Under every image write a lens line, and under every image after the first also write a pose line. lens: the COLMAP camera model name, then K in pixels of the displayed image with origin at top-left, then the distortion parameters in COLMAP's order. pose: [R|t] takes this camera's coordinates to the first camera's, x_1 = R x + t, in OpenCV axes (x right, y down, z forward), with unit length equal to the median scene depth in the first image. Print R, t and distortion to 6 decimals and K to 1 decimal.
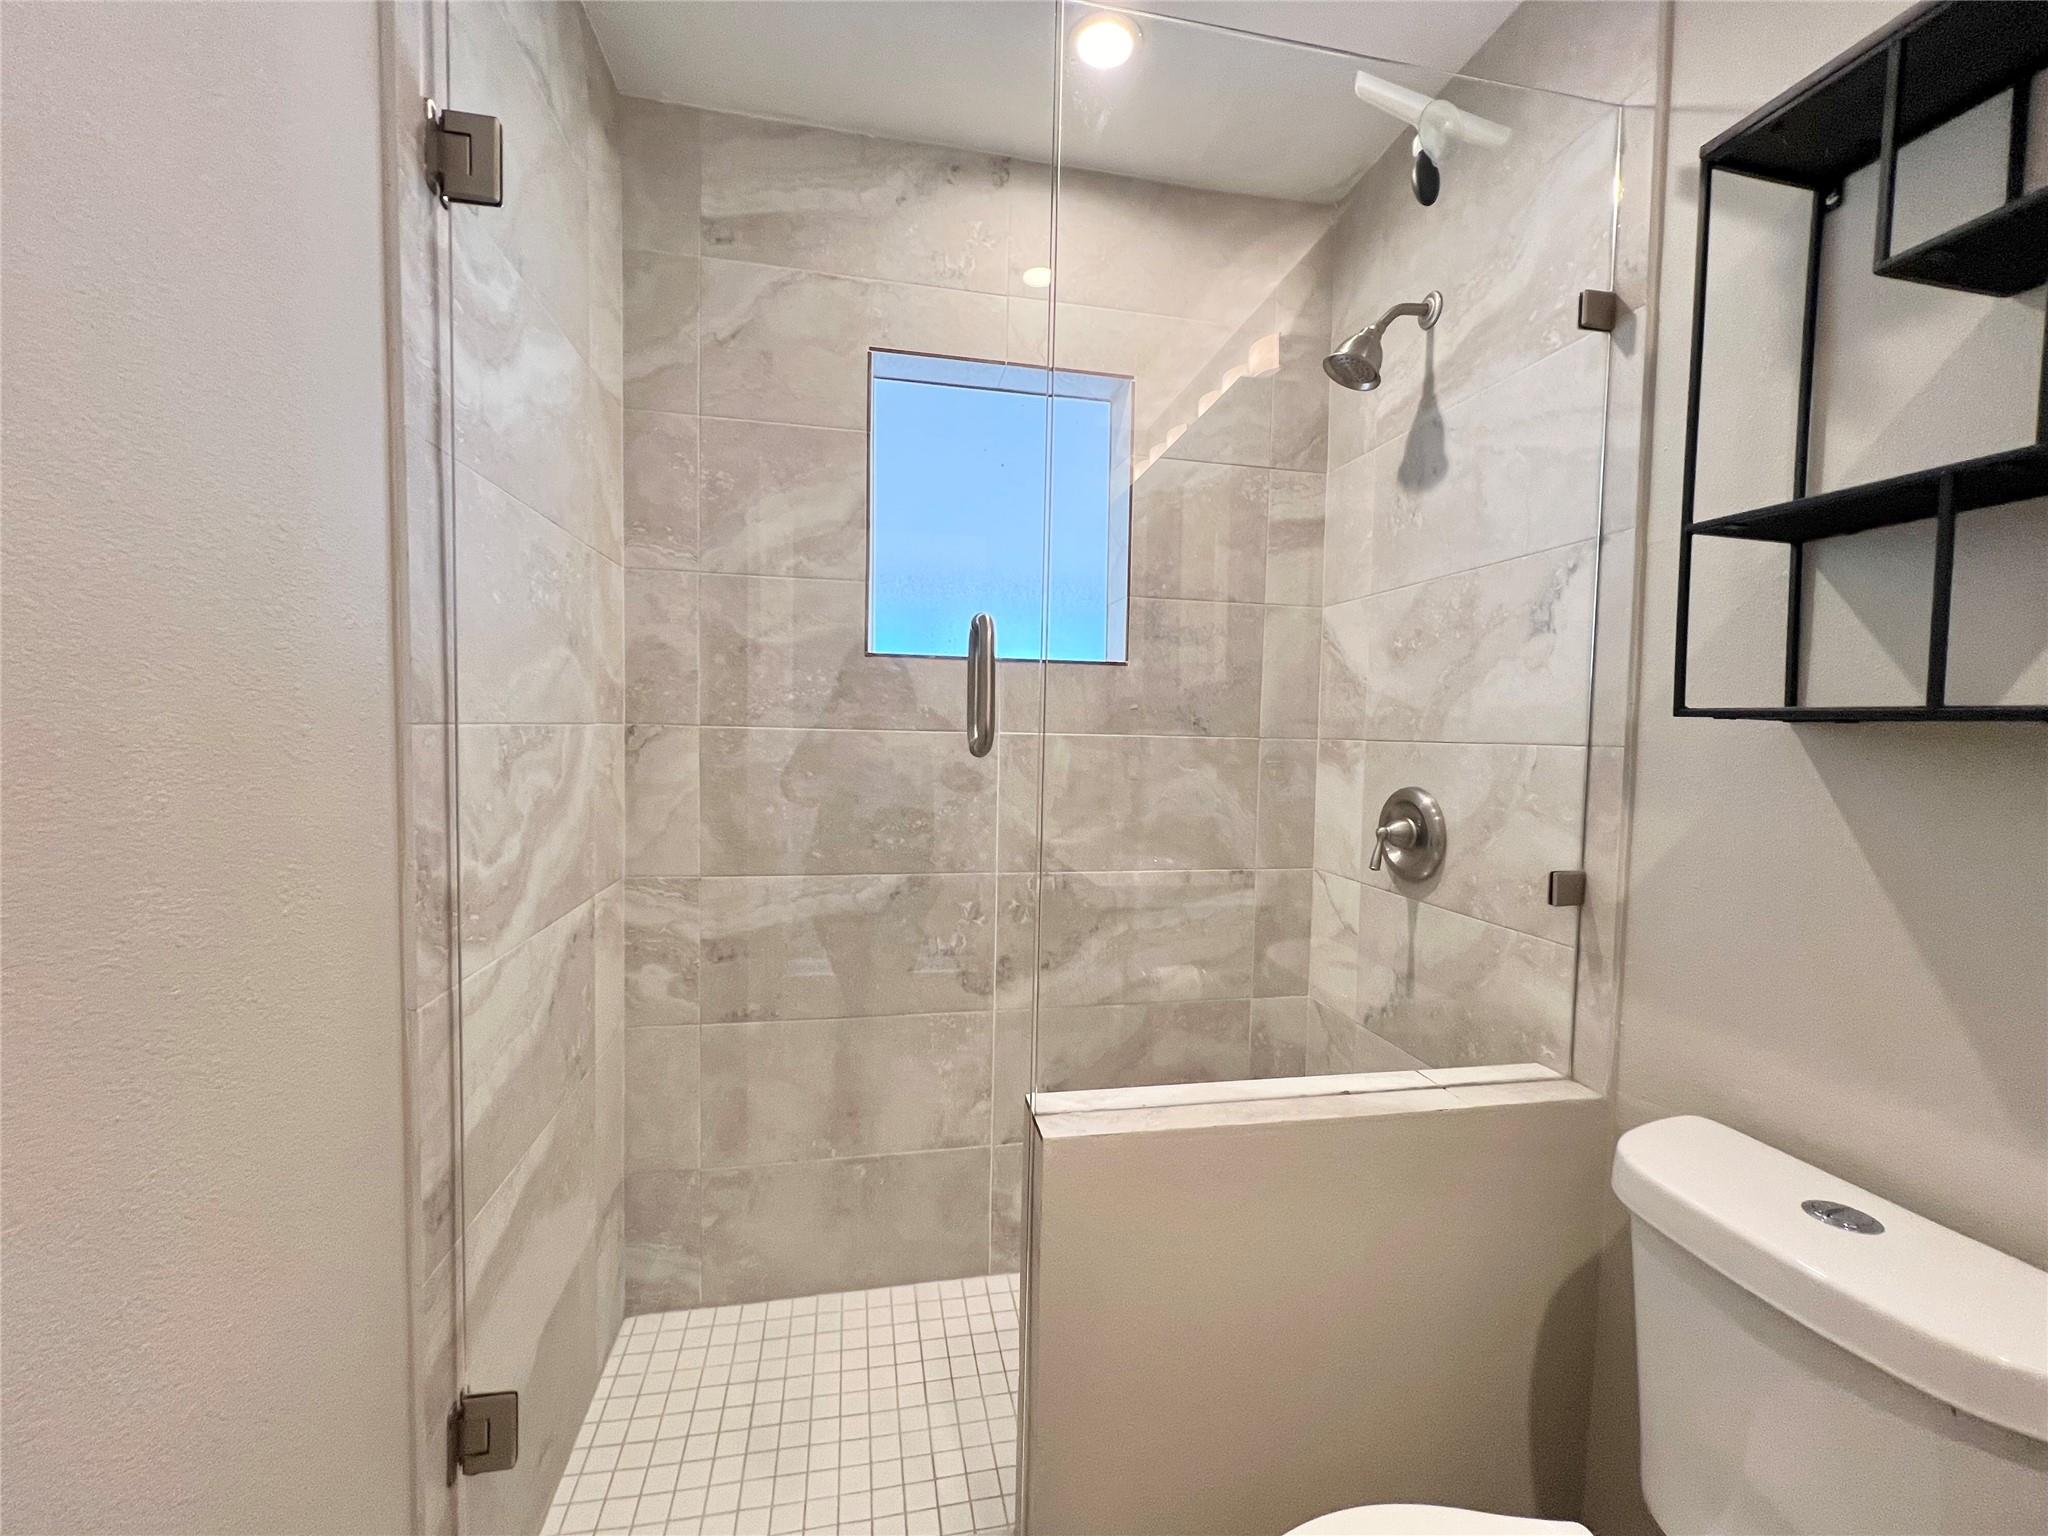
lens RADIAL K [[823.0, 0, 1027.7], [0, 823.0, 771.9], [0, 0, 1]] dist [-0.002266, 0.000390]
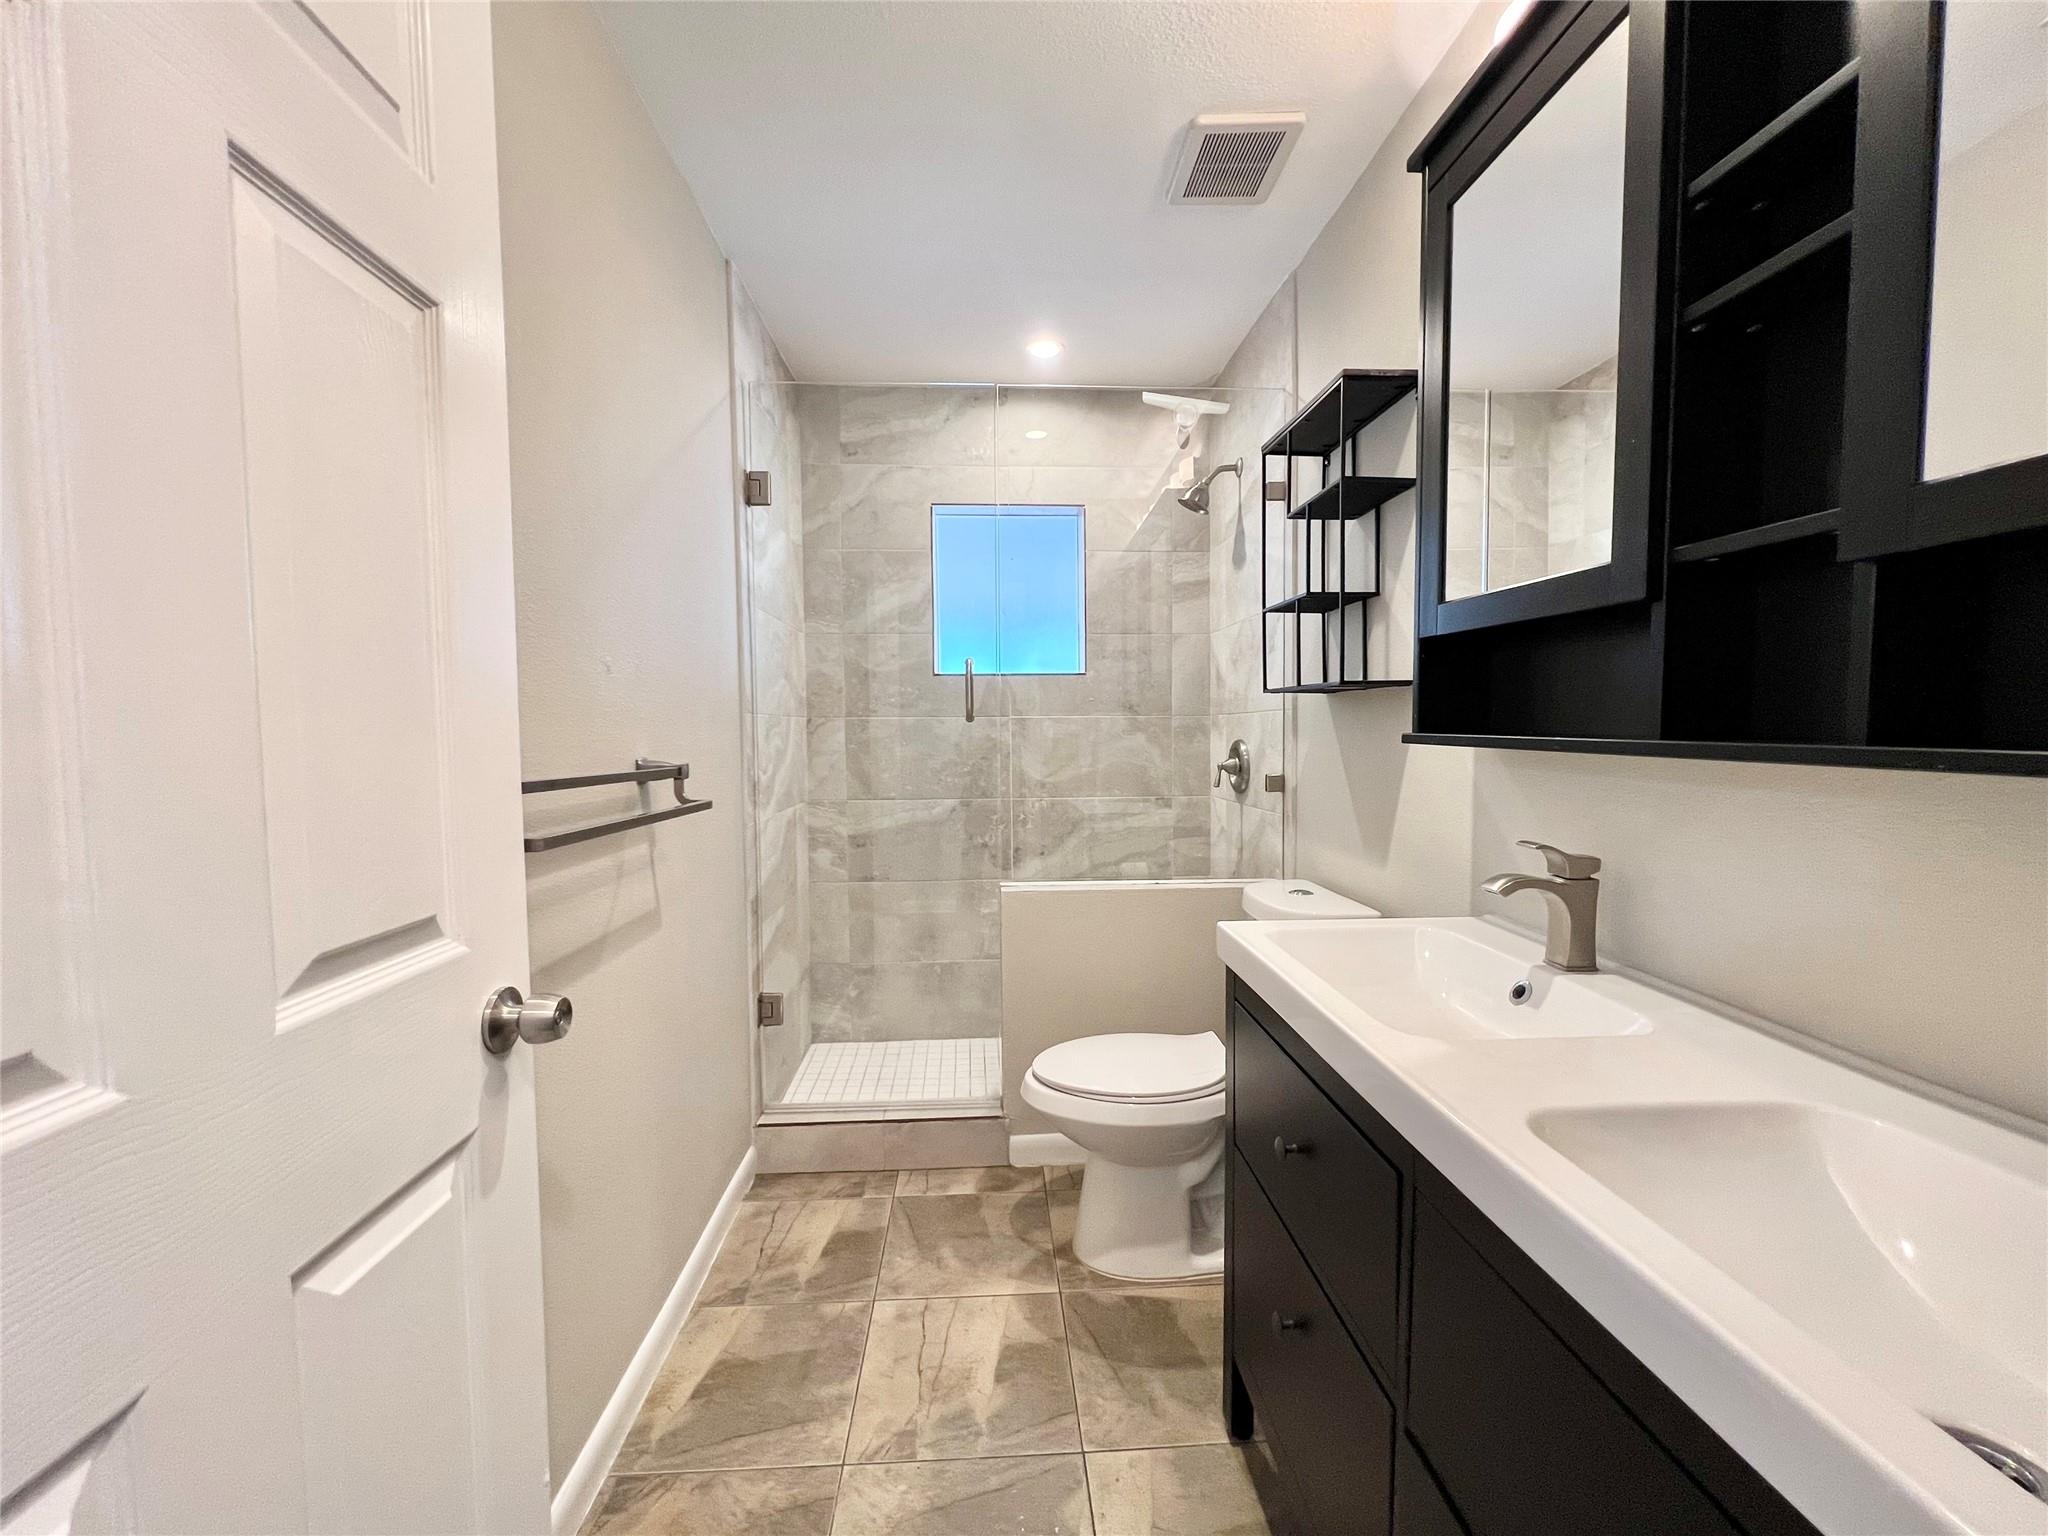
lens RADIAL K [[823.0, 0, 1027.7], [0, 823.0, 771.6], [0, 0, 1]] dist [-0.002266, 0.000390]
pose [[0.990203, -0.022645, -0.137787, 0.254222], [0.021819, 0.999734, -0.007500, 0.086693], [0.137920, 0.004420, 0.990433, -0.756855]]
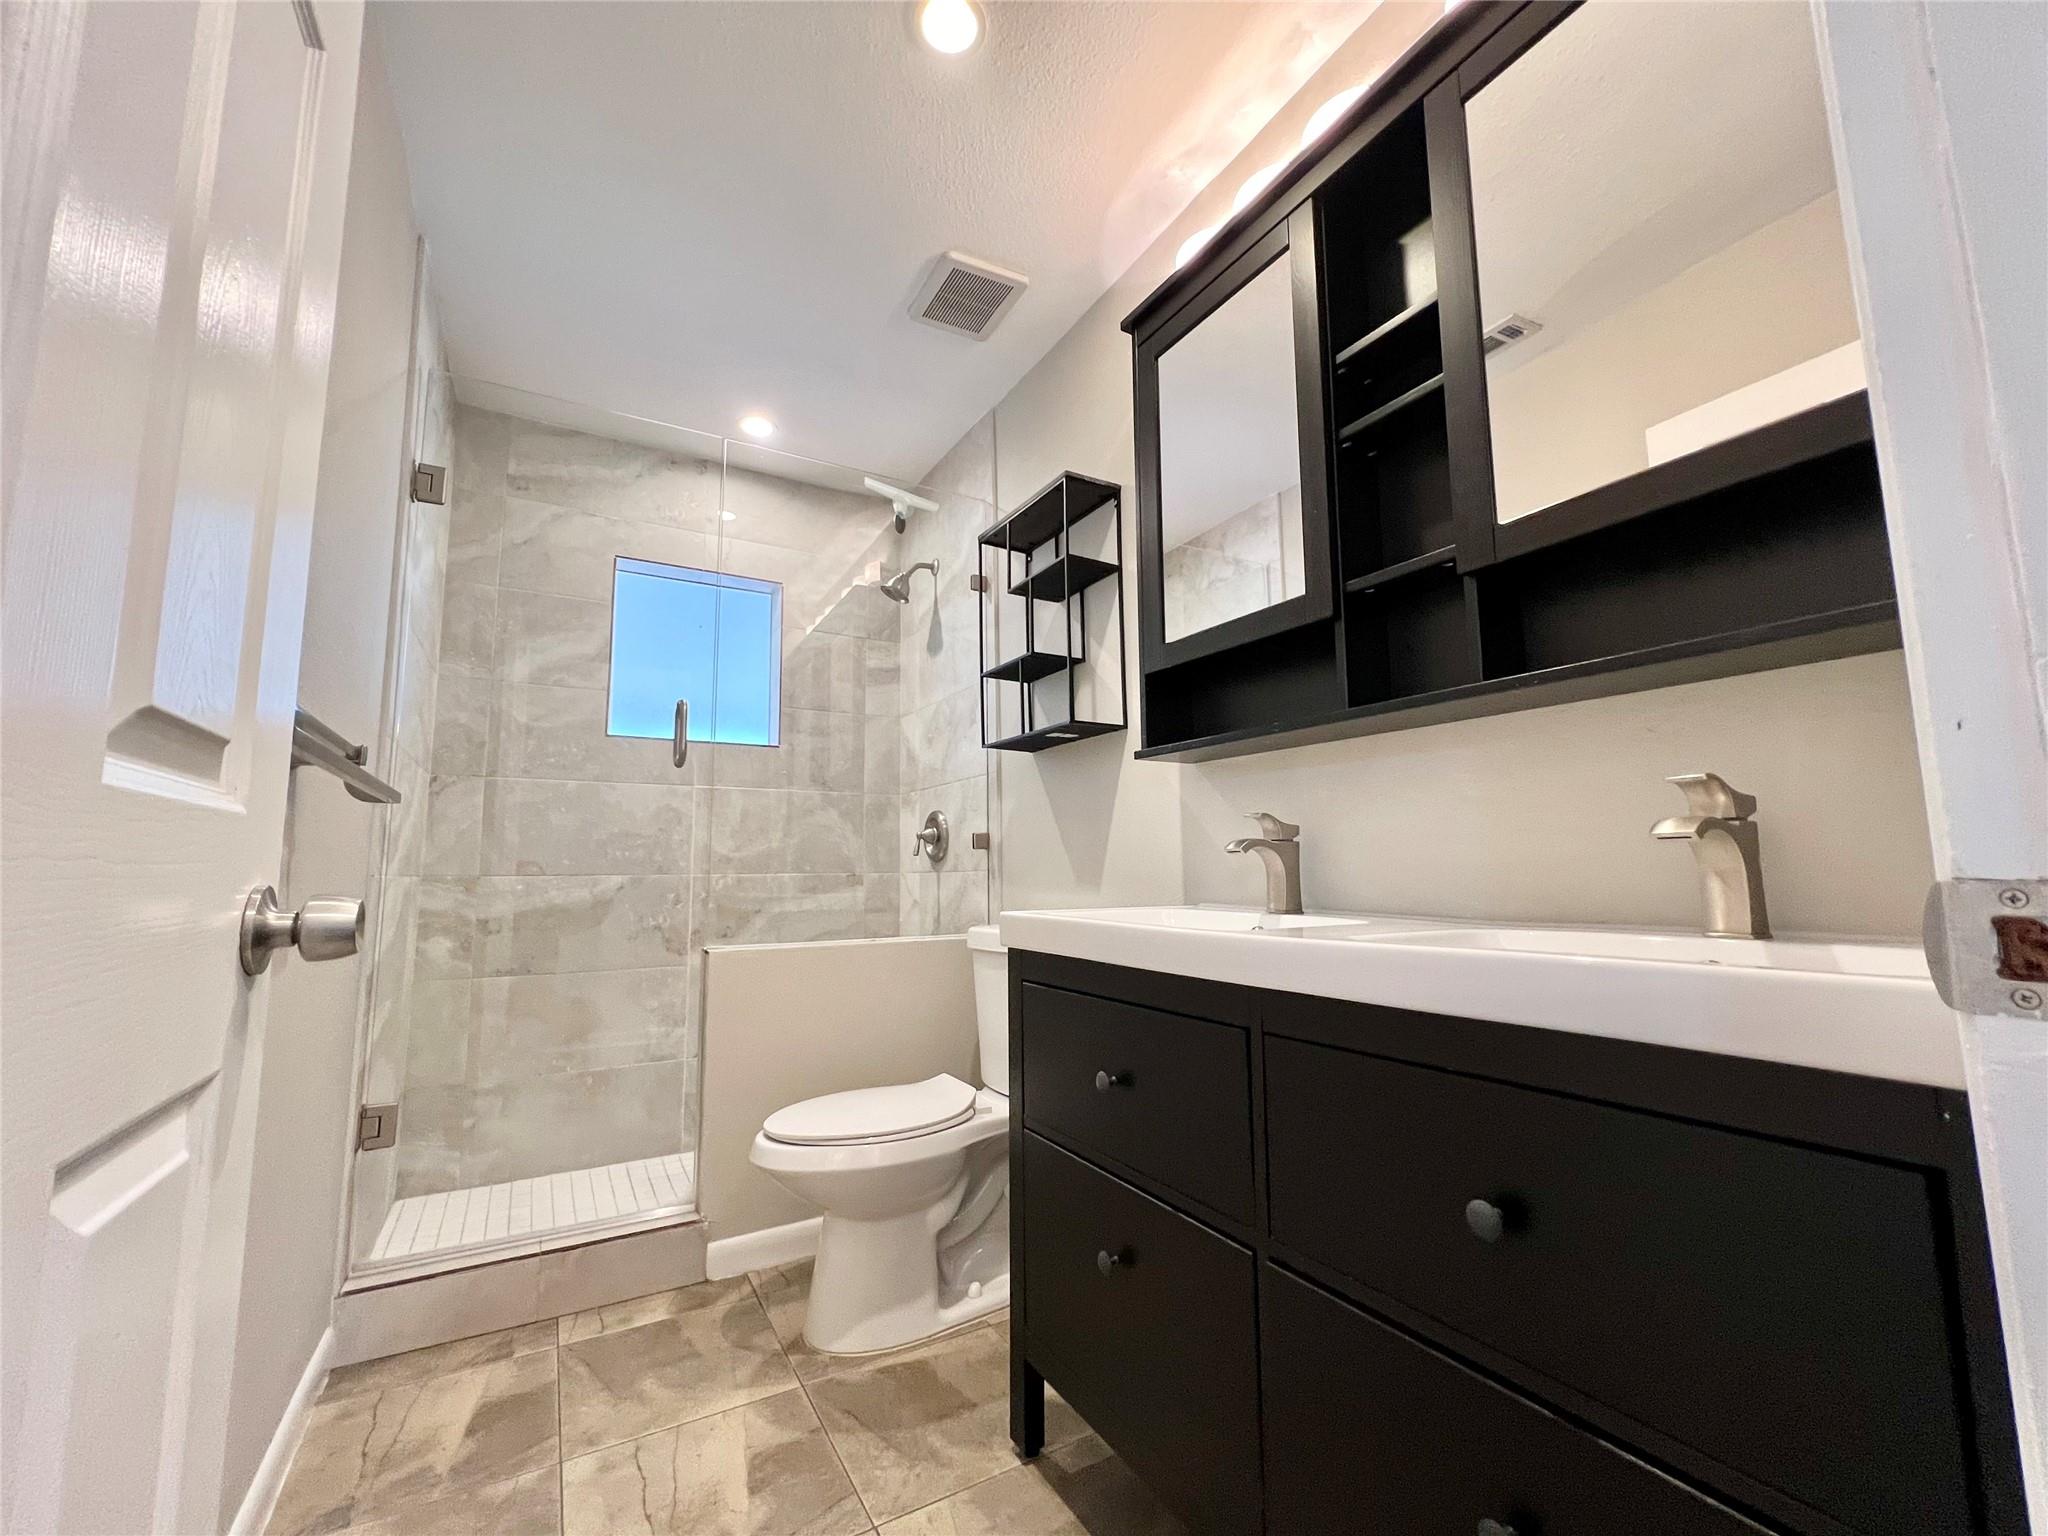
lens RADIAL K [[823.0, 0, 1025.2], [0, 823.0, 771.1], [0, 0, 1]] dist [-0.002266, 0.000390]
pose [[0.946252, 0.008221, 0.323325, 0.059779], [0.048755, 0.984628, -0.167725, 0.241156], [-0.319733, 0.174474, 0.931305, -0.762115]]
